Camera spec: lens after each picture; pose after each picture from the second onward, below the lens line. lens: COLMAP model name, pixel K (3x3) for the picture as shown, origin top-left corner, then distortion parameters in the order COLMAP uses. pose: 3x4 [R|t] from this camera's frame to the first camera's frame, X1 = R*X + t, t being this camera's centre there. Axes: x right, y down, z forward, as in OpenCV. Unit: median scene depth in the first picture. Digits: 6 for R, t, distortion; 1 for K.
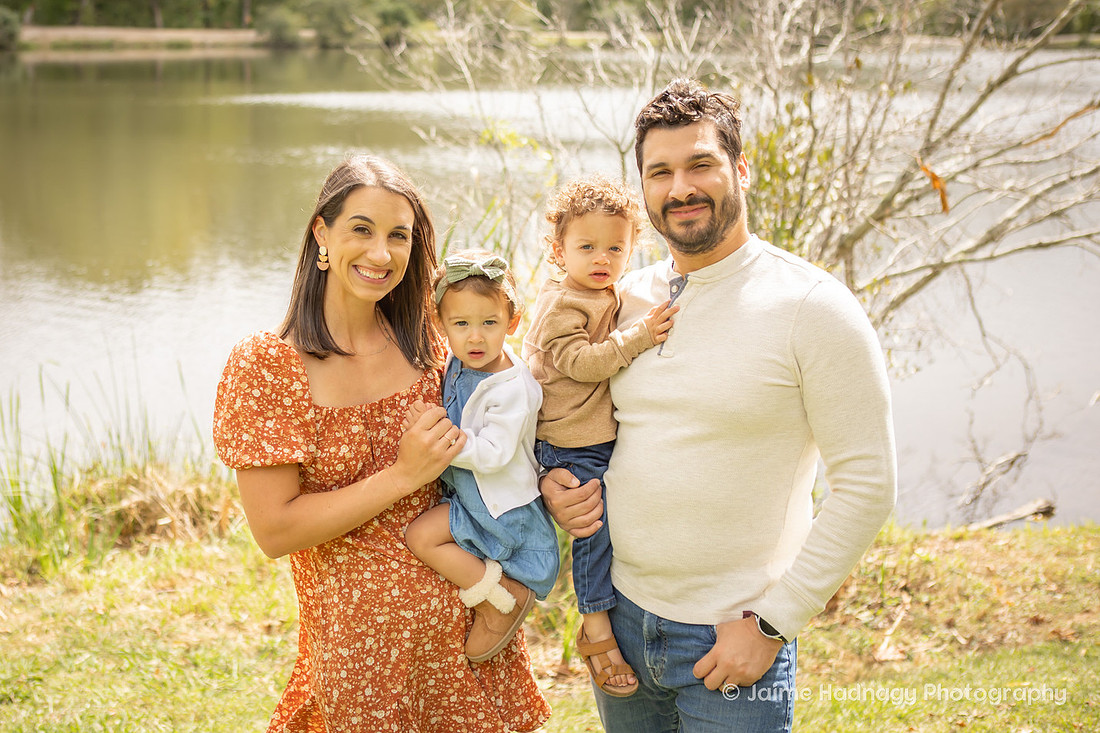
lens RADIAL K [[1456.7, 0, 439.6], [0, 1456.7, 318.8], [0, 0, 1]] dist [-0.019411, 0.000000]
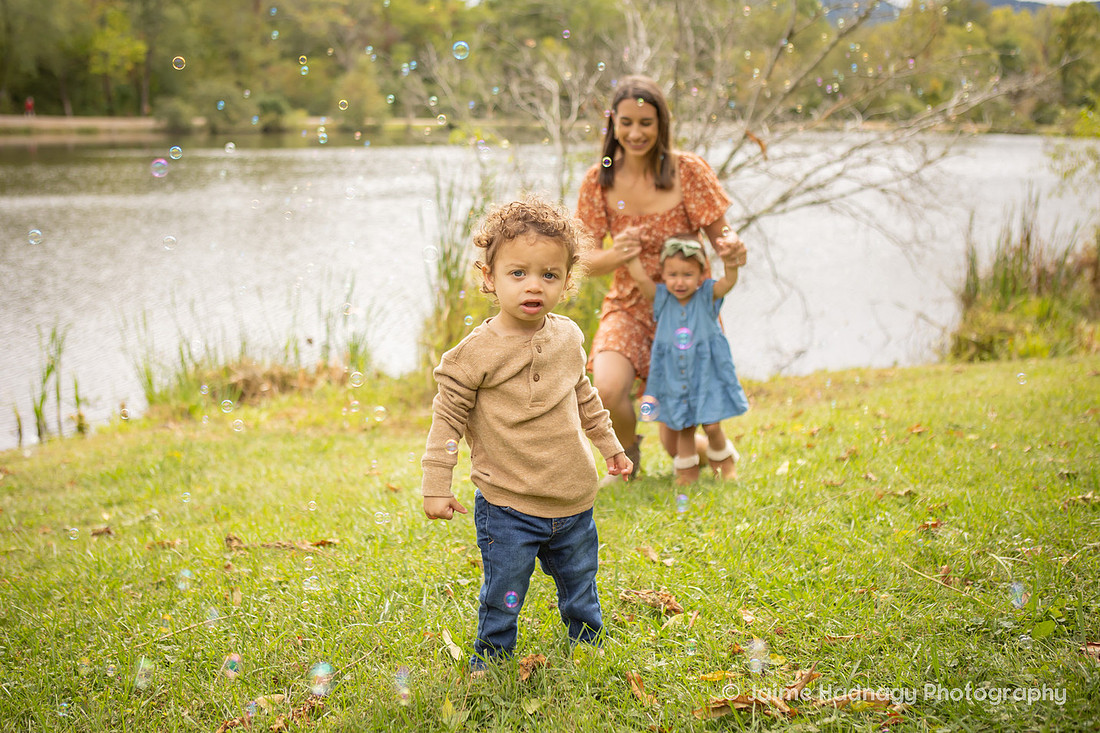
lens RADIAL K [[1187.7, 0, 523.1], [0, 1187.7, 357.5], [0, 0, 1]] dist [-0.024561, 0.000000]
pose [[0.983891, -0.036123, 0.175082, -0.127160], [0.035910, 0.999345, 0.004385, 0.101570], [-0.175126, 0.001973, 0.984544, -0.209800]]
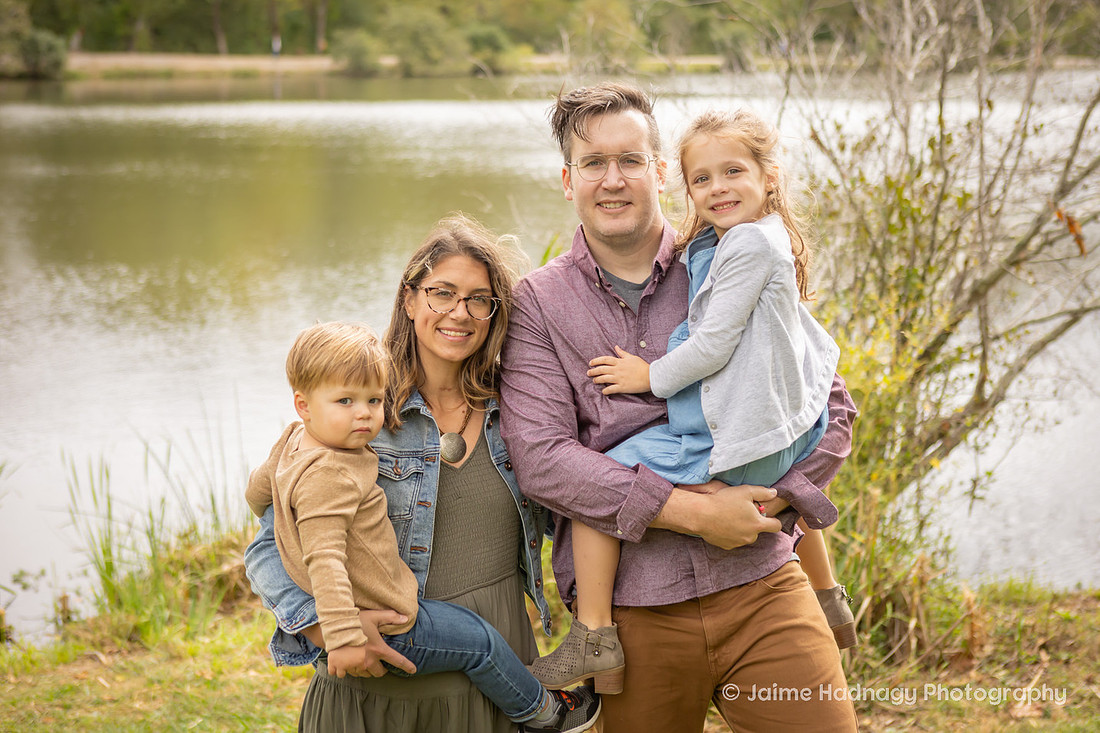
lens RADIAL K [[1622.2, 0, 555.2], [0, 1622.2, 362.8], [0, 0, 1]] dist [0.023645, 0.000000]
pose [[0.999911, -0.007710, 0.010925, -0.010792], [0.007804, 0.999932, -0.008632, 0.003293], [-0.010858, 0.008716, 0.999903, -0.060343]]
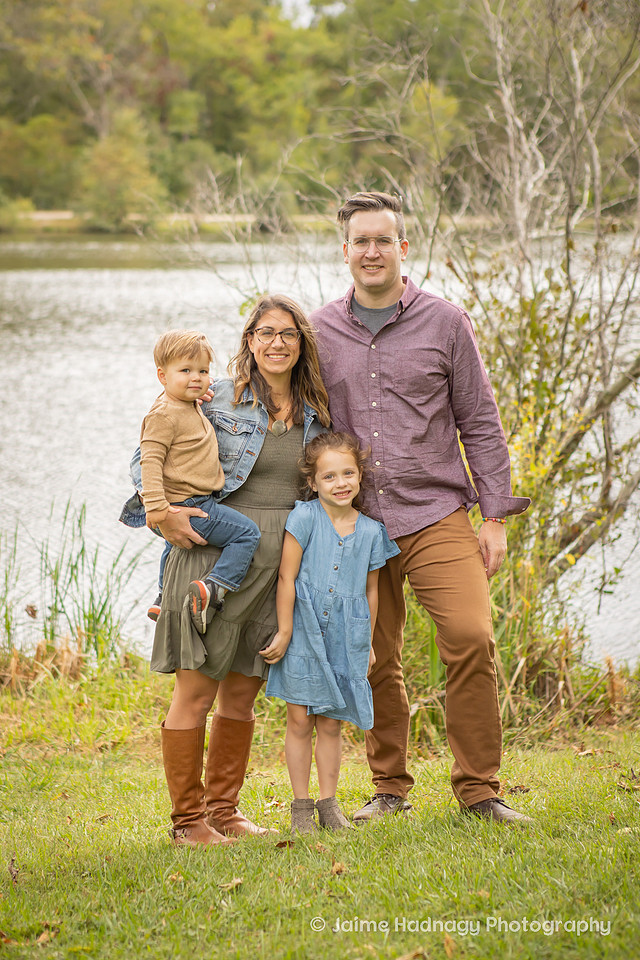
lens RADIAL K [[1942.9, 0, 272.0], [0, 1942.9, 456.2], [0, 0, 1]] dist [0.216151, 0.000000]
pose [[0.992375, -0.017049, 0.122068, -0.124168], [0.025706, 0.997237, -0.069701, 0.075339], [-0.120542, 0.072307, 0.990071, -0.346845]]
